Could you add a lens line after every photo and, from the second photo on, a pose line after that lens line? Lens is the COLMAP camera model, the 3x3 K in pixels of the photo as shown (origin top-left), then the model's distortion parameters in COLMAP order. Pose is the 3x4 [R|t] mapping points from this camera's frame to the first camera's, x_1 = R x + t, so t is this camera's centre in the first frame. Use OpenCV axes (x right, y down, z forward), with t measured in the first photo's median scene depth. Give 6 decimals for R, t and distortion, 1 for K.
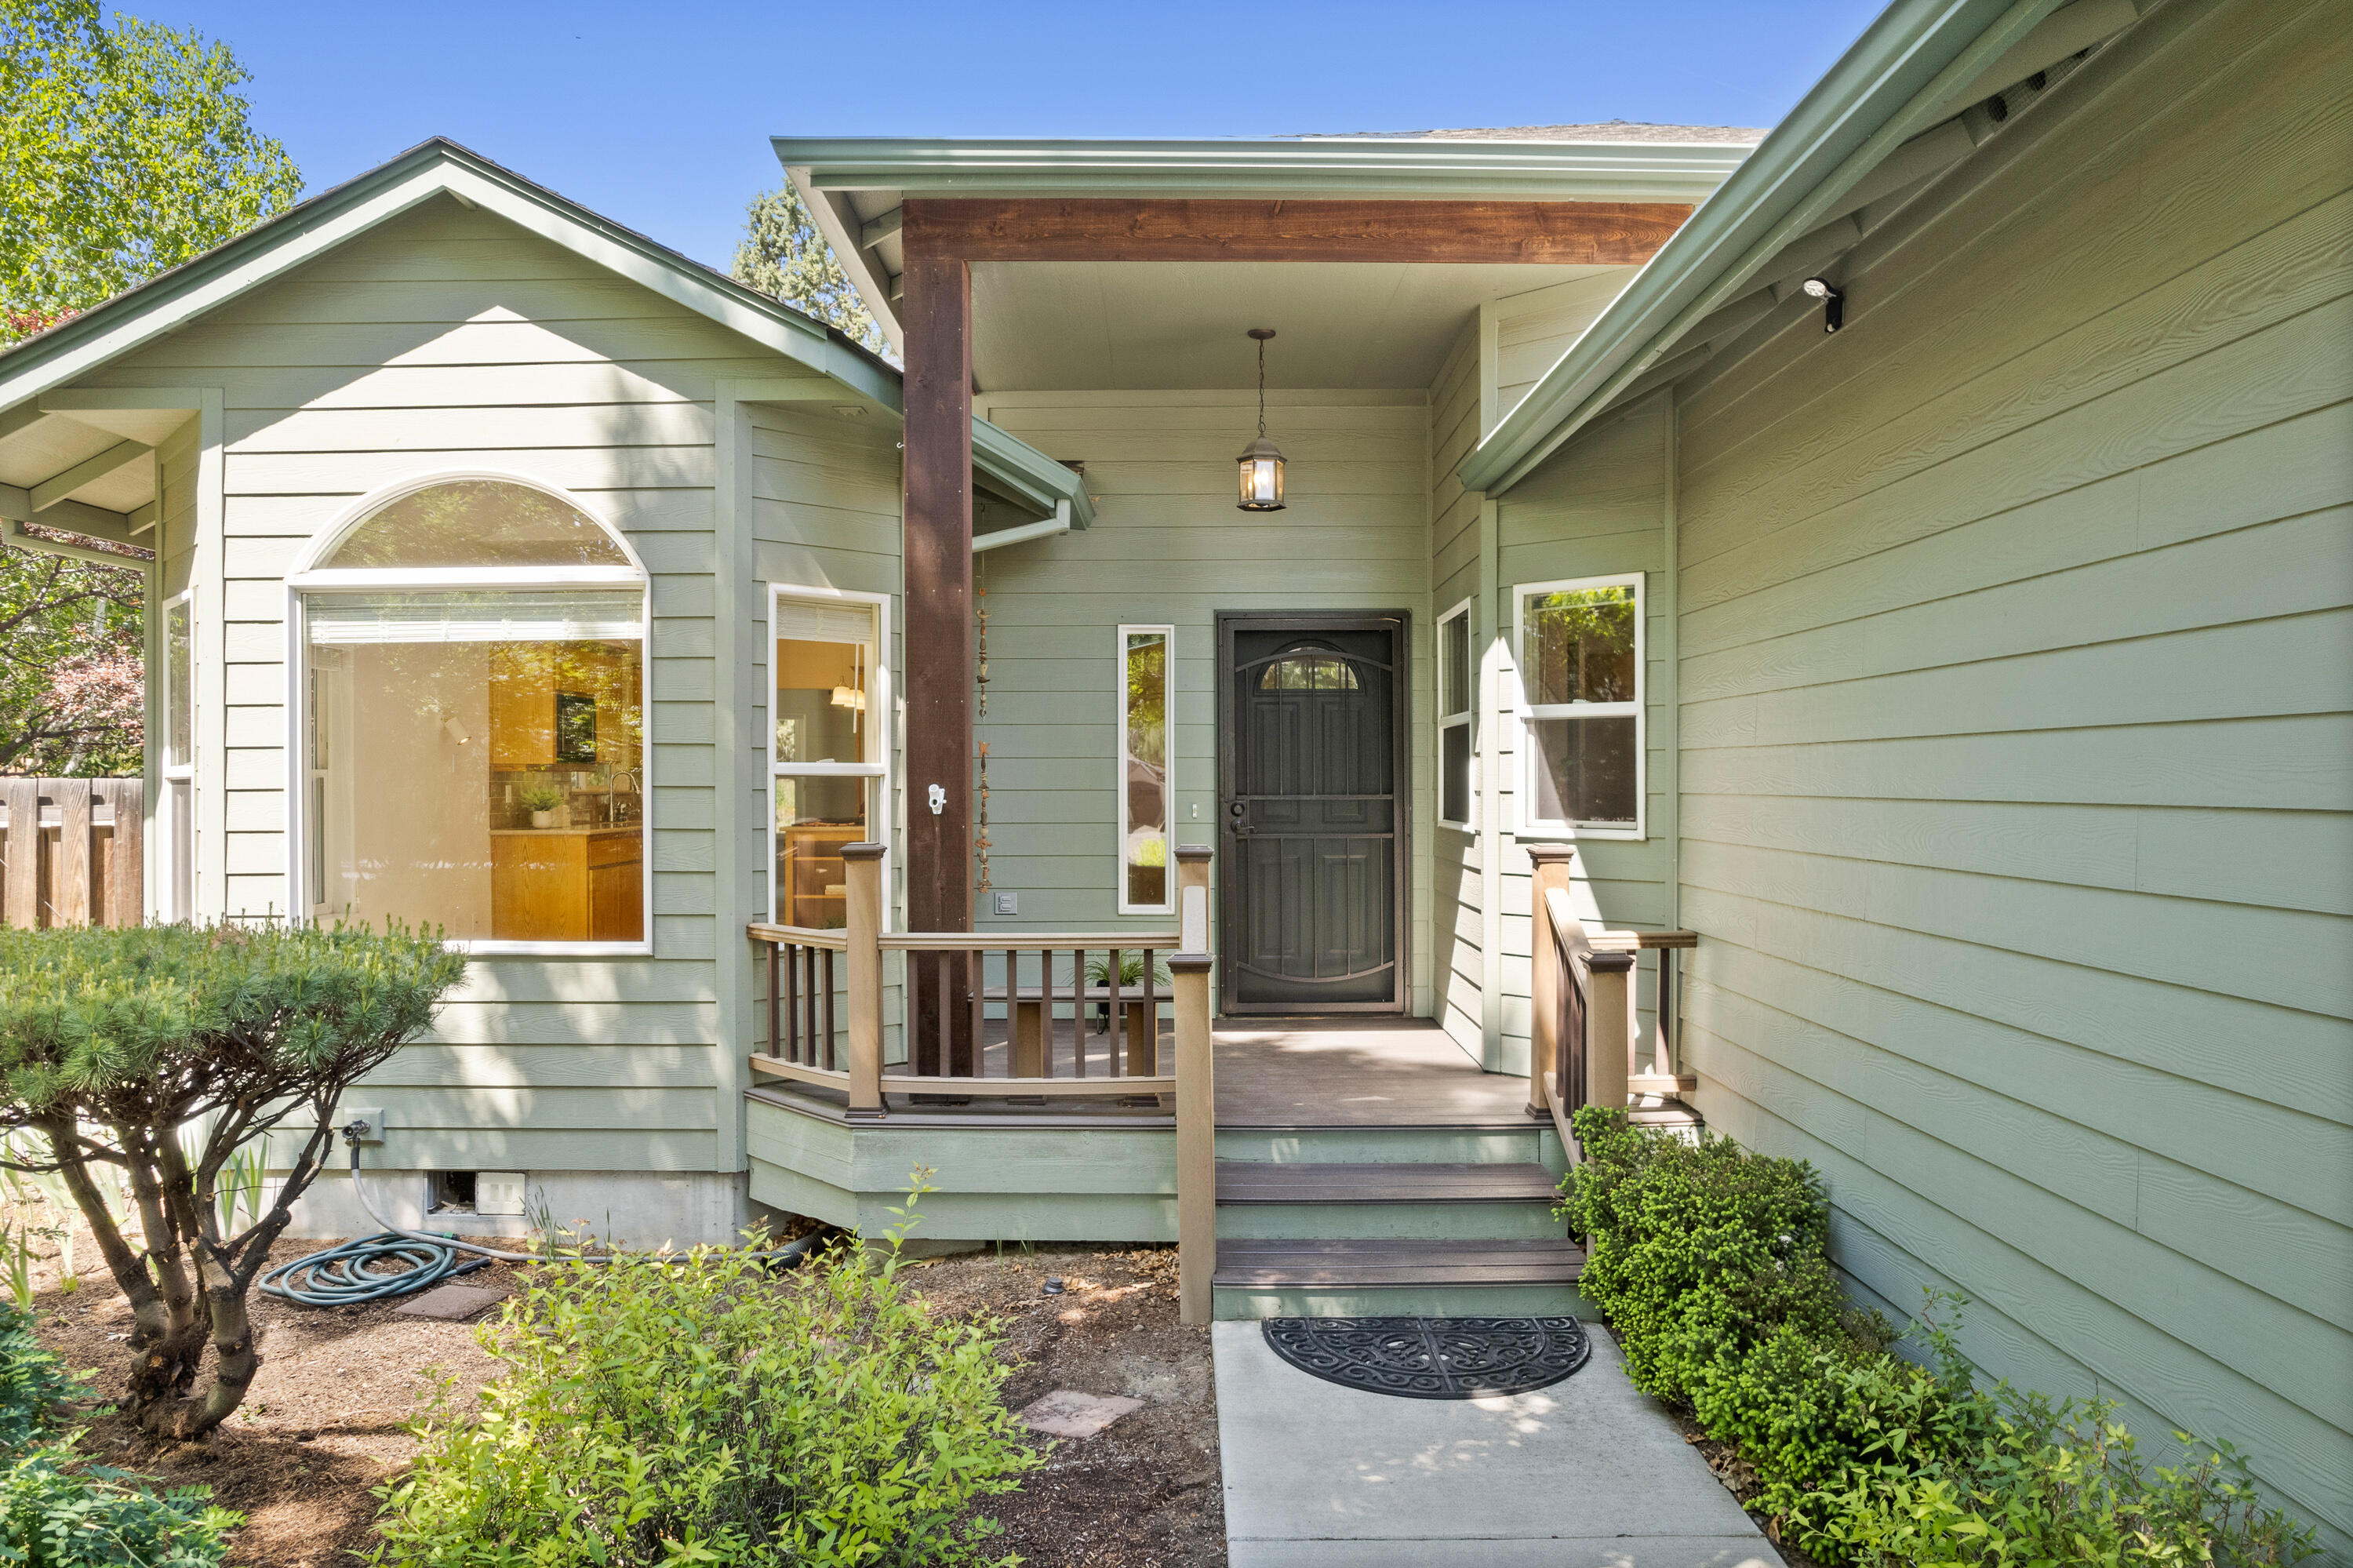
lens RADIAL K [[1608.8, 0, 1176.5], [0, 1608.8, 784.0], [0, 0, 1]] dist [-0.095836, 0.088052]
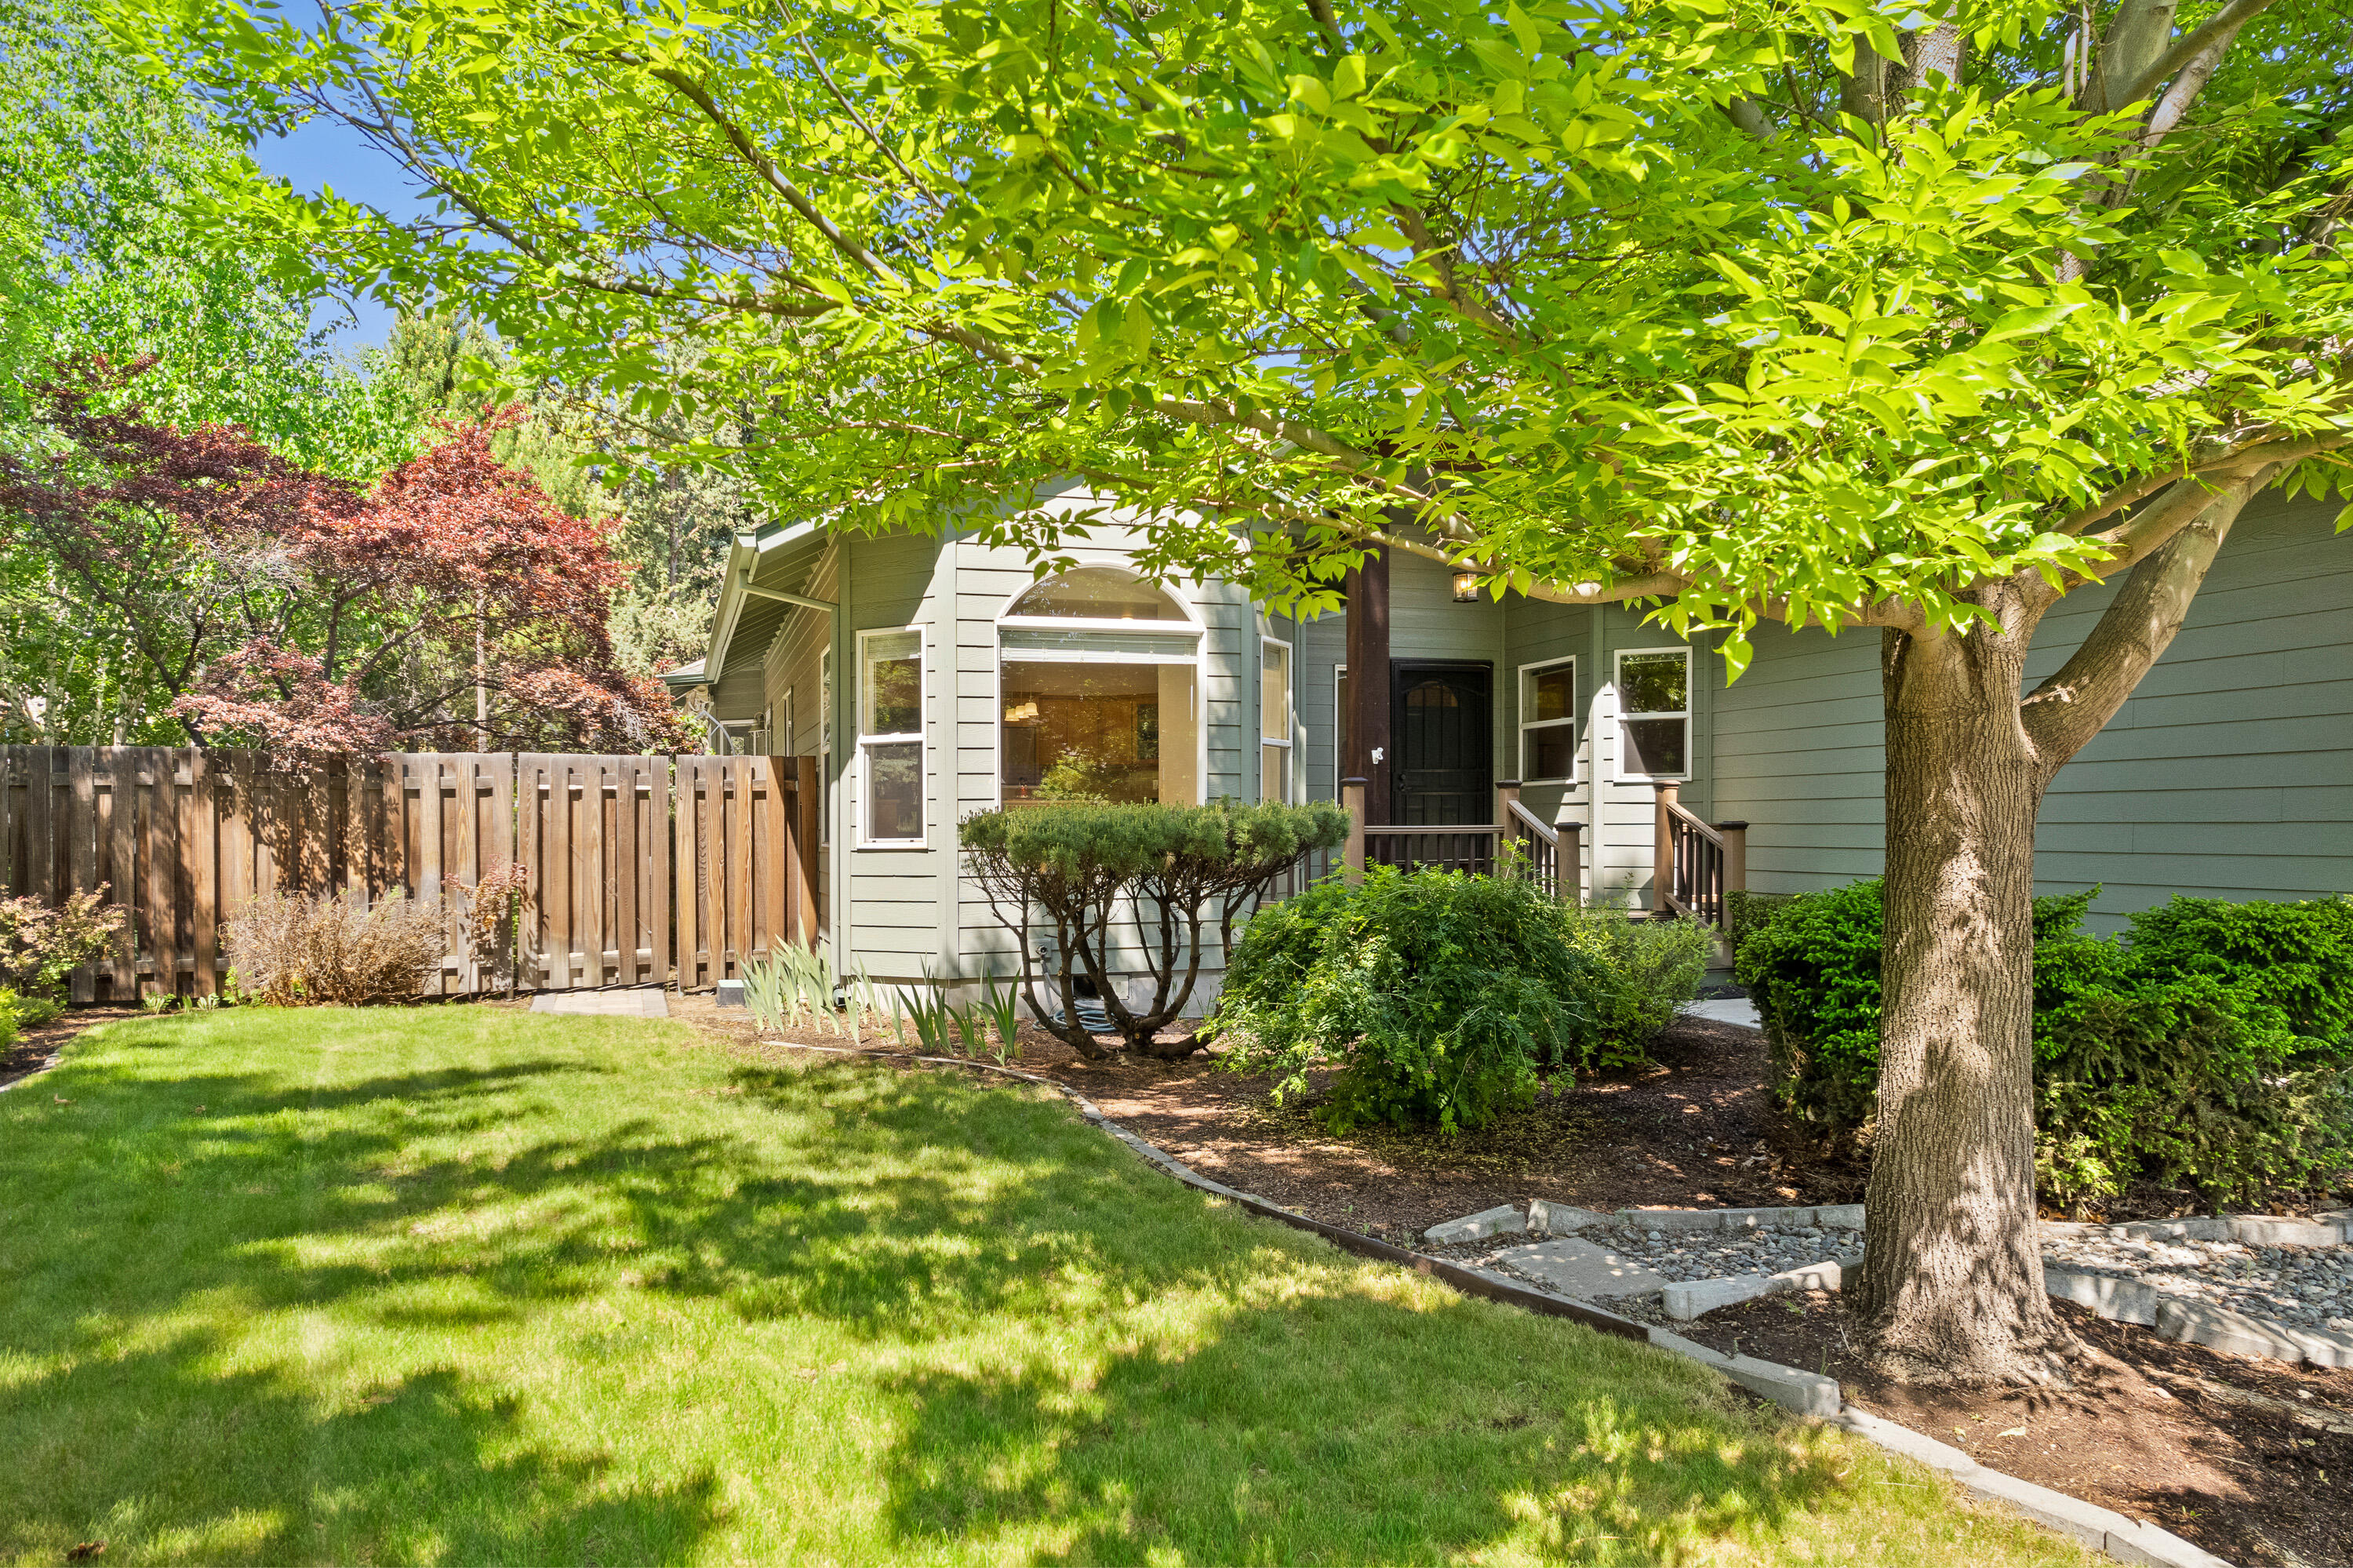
lens RADIAL K [[1608.8, 0, 1176.5], [0, 1608.8, 784.0], [0, 0, 1]] dist [-0.095836, 0.088052]
pose [[0.951398, 0.004376, 0.307934, -0.871057], [0.004256, 0.999617, -0.027355, 0.084889], [-0.307935, 0.027336, 0.951014, -0.640201]]
